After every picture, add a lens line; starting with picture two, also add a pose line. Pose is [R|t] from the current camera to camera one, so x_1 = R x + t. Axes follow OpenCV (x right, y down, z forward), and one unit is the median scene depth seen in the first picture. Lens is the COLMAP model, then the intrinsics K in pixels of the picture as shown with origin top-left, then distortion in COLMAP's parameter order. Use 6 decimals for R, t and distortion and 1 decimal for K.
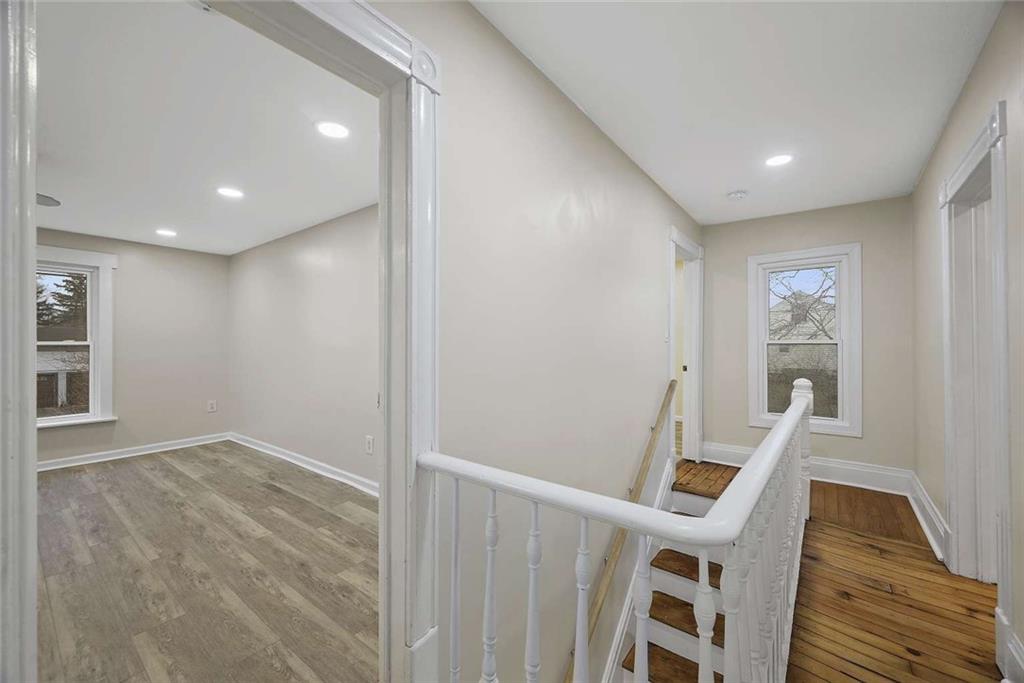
lens RADIAL K [[405.5, 0, 510.9], [0, 405.5, 344.2], [0, 0, 1]] dist [-0.000140, -0.000153]
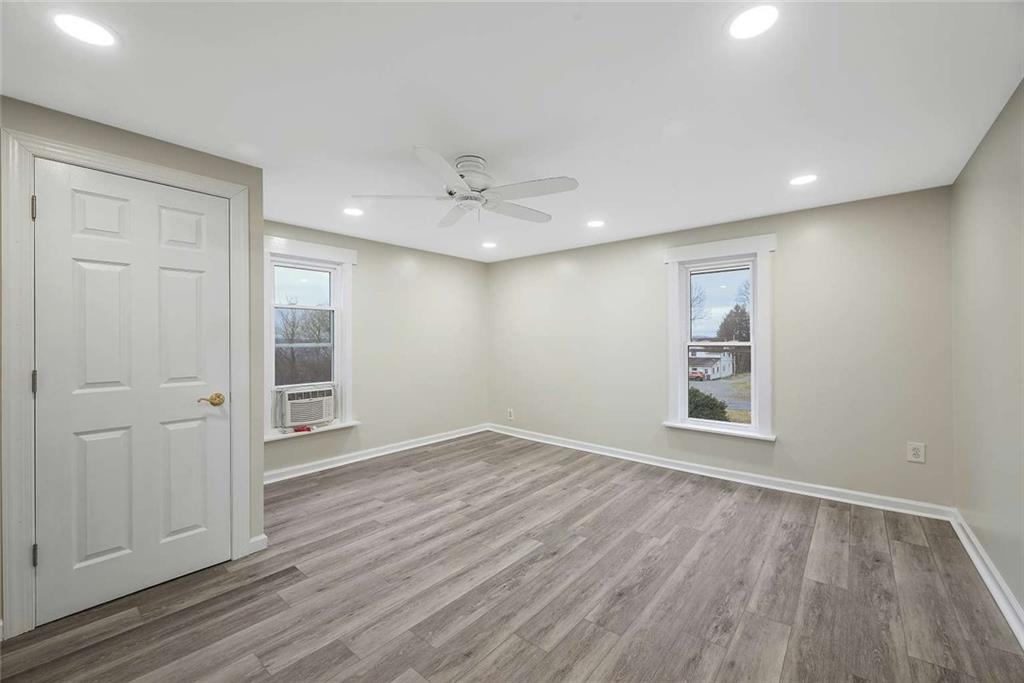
lens RADIAL K [[405.5, 0, 515.0], [0, 405.5, 342.0], [0, 0, 1]] dist [-0.000140, -0.000153]
pose [[-0.037503, 0.011055, -0.999235, -0.190271], [0.008395, 0.999907, 0.010747, -0.023658], [0.999261, -0.007986, -0.037593, 0.629853]]
